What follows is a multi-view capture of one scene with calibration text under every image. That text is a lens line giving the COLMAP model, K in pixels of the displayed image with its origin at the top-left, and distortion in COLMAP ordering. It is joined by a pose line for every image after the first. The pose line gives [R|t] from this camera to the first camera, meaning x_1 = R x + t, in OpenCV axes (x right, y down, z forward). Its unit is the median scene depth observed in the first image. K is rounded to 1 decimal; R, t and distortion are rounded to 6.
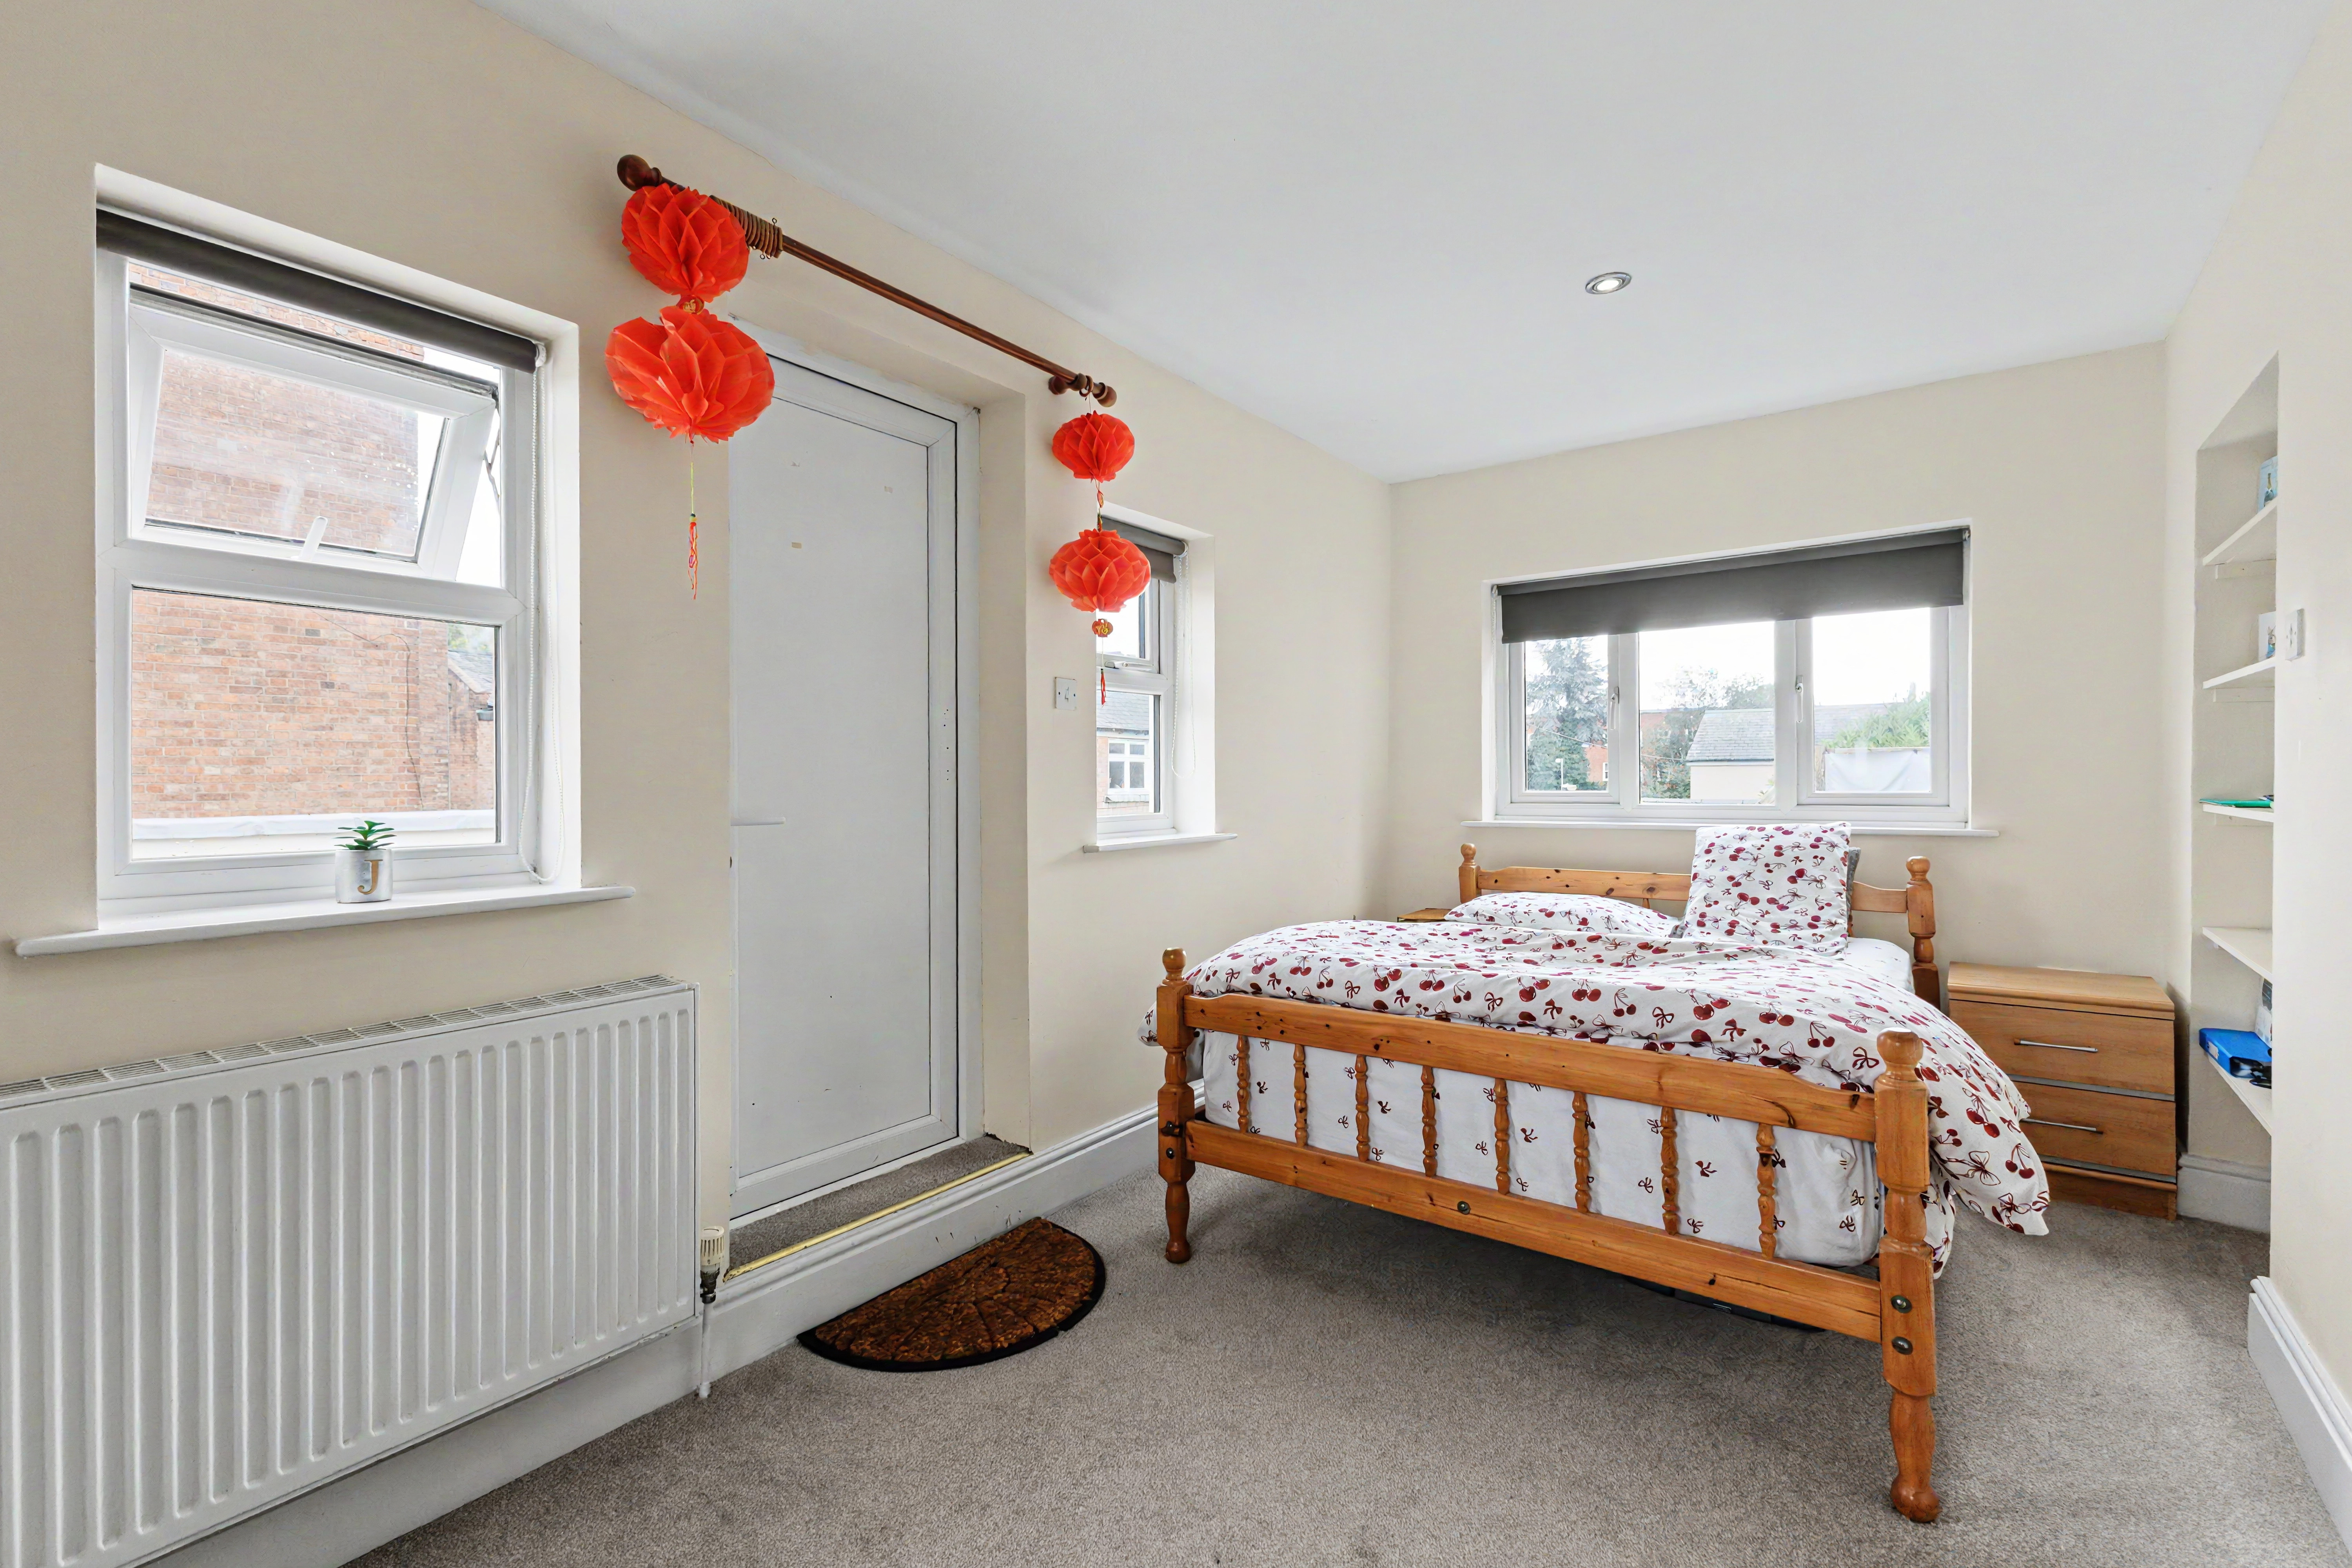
lens RADIAL K [[1033.6, 0, 1183.2], [0, 1033.6, 794.6], [0, 0, 1]] dist [0.014687, -0.000051]
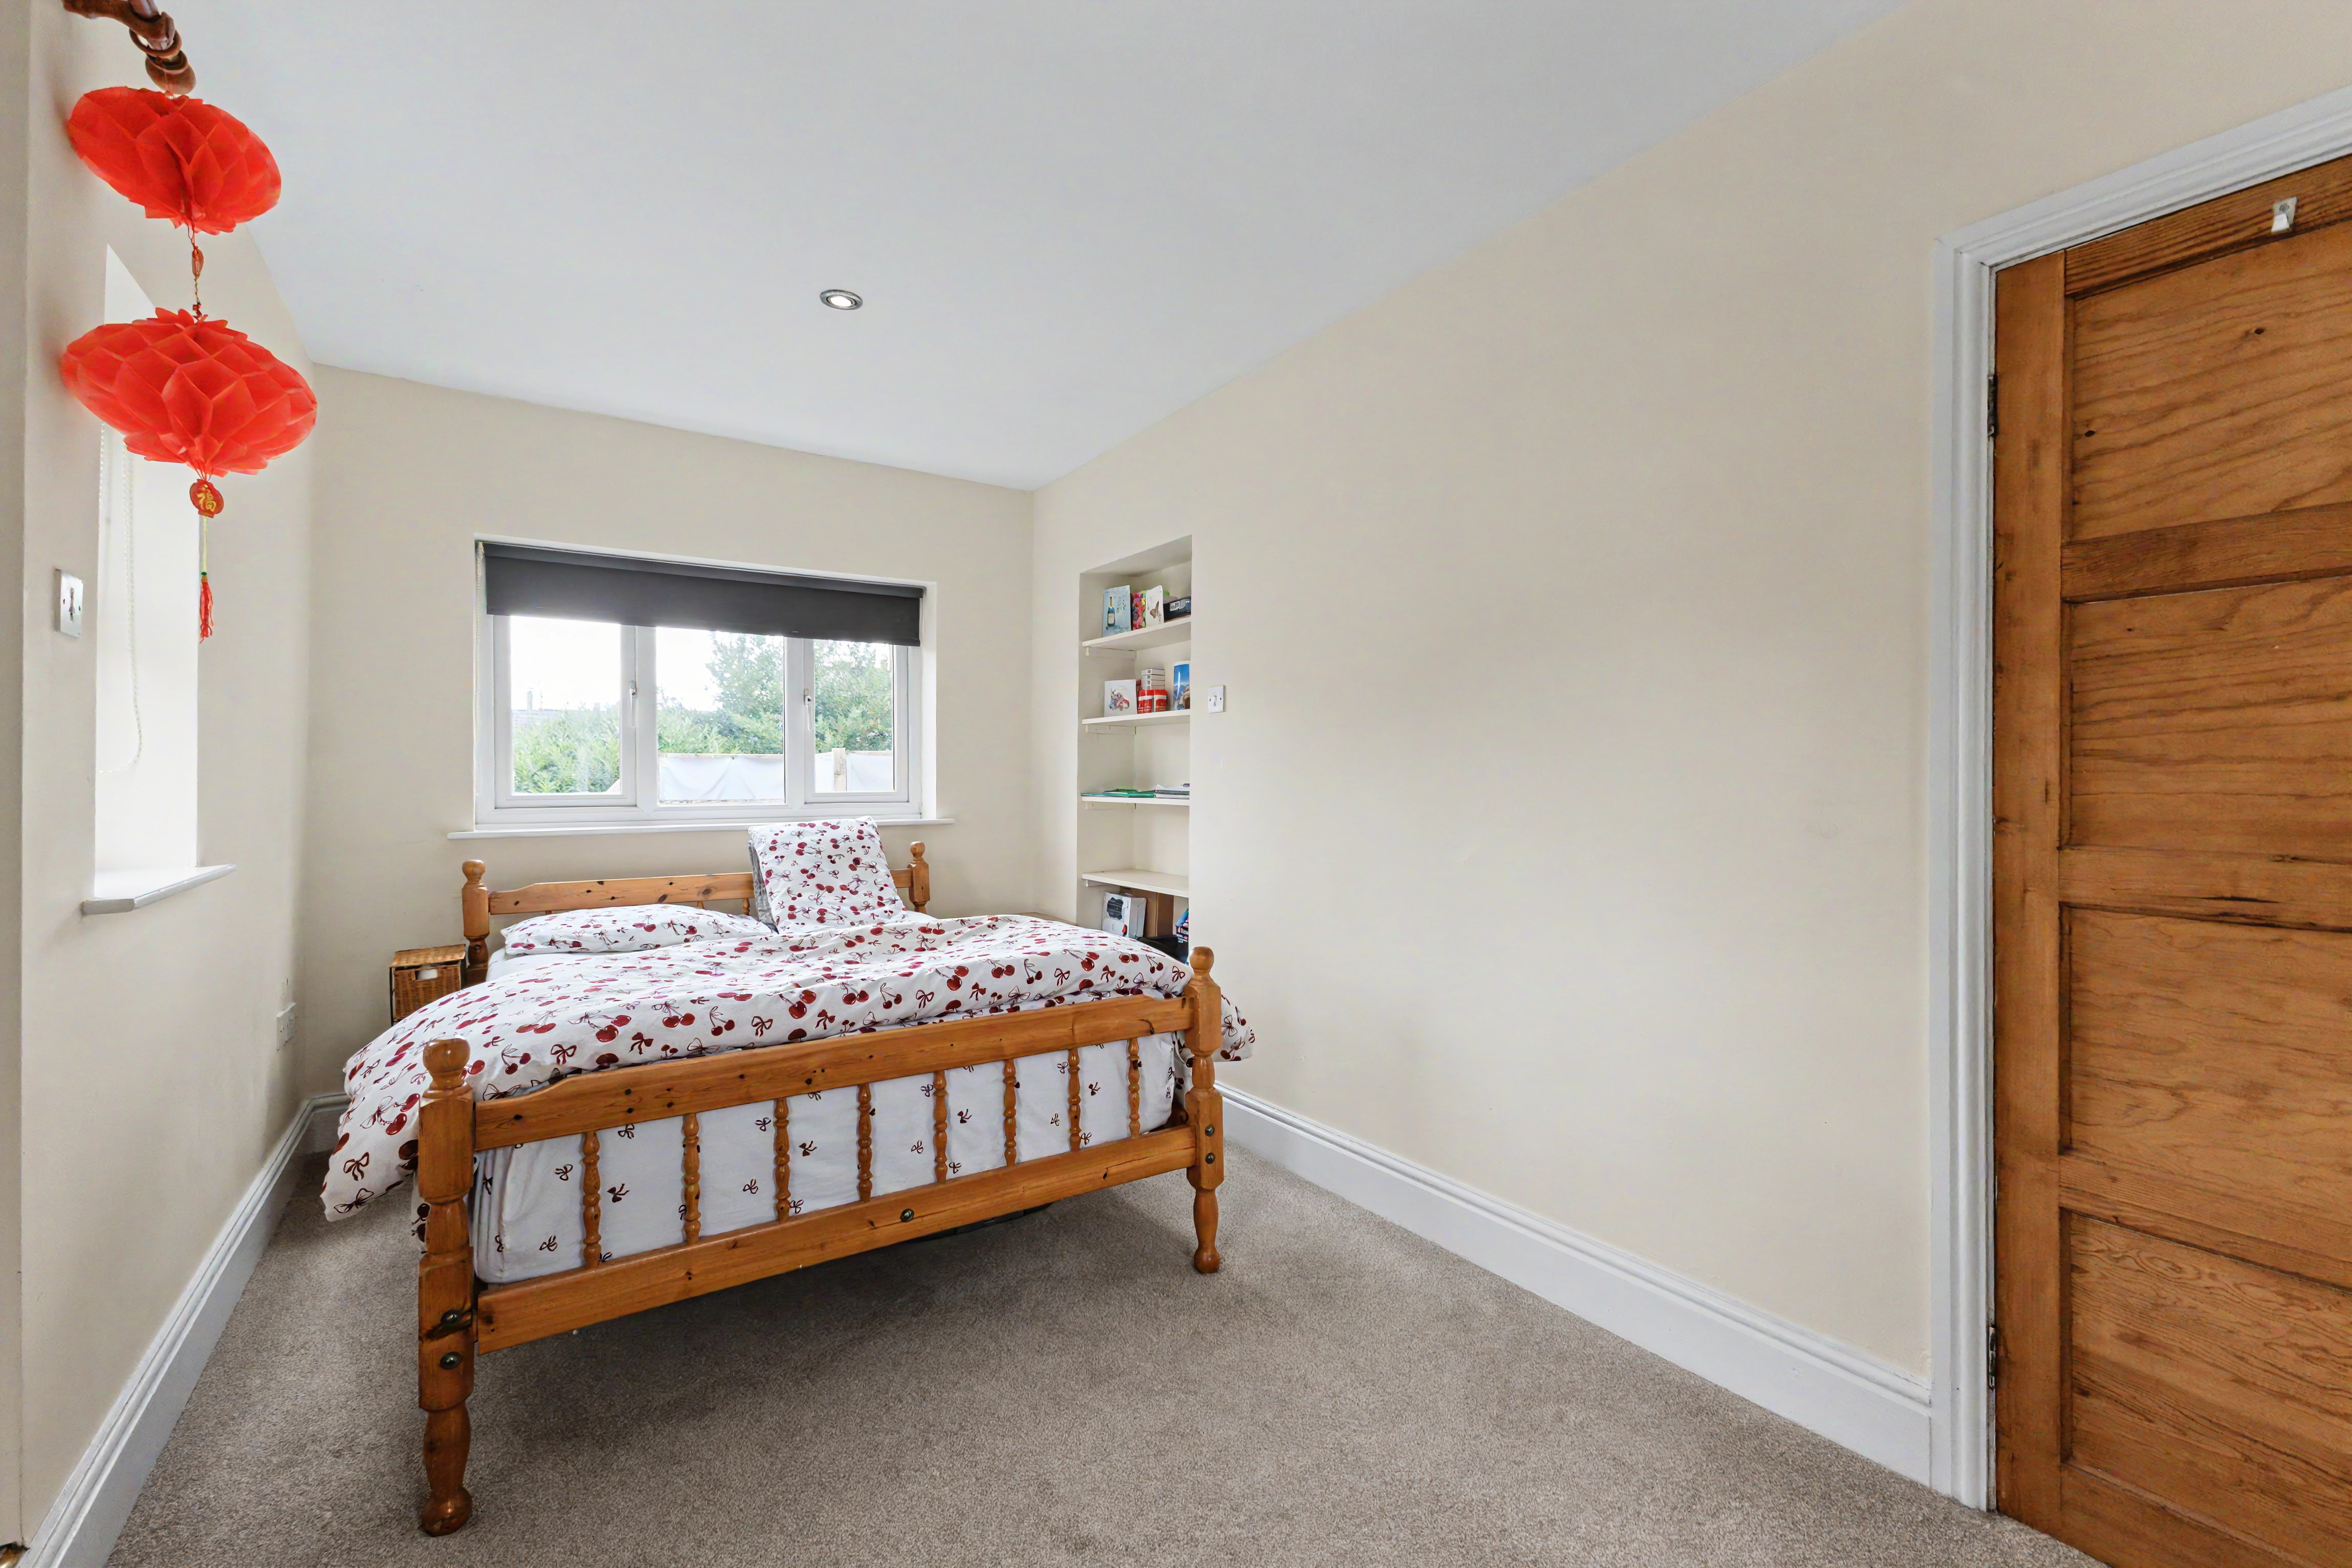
lens RADIAL K [[1033.6, 0, 1172.5], [0, 1033.6, 780.3], [0, 0, 1]] dist [0.014687, -0.000051]
pose [[0.330660, 0.004072, 0.943741, -0.508414], [0.013071, 0.999875, -0.008894, 0.000373], [-0.943660, 0.015277, 0.330565, 0.388538]]
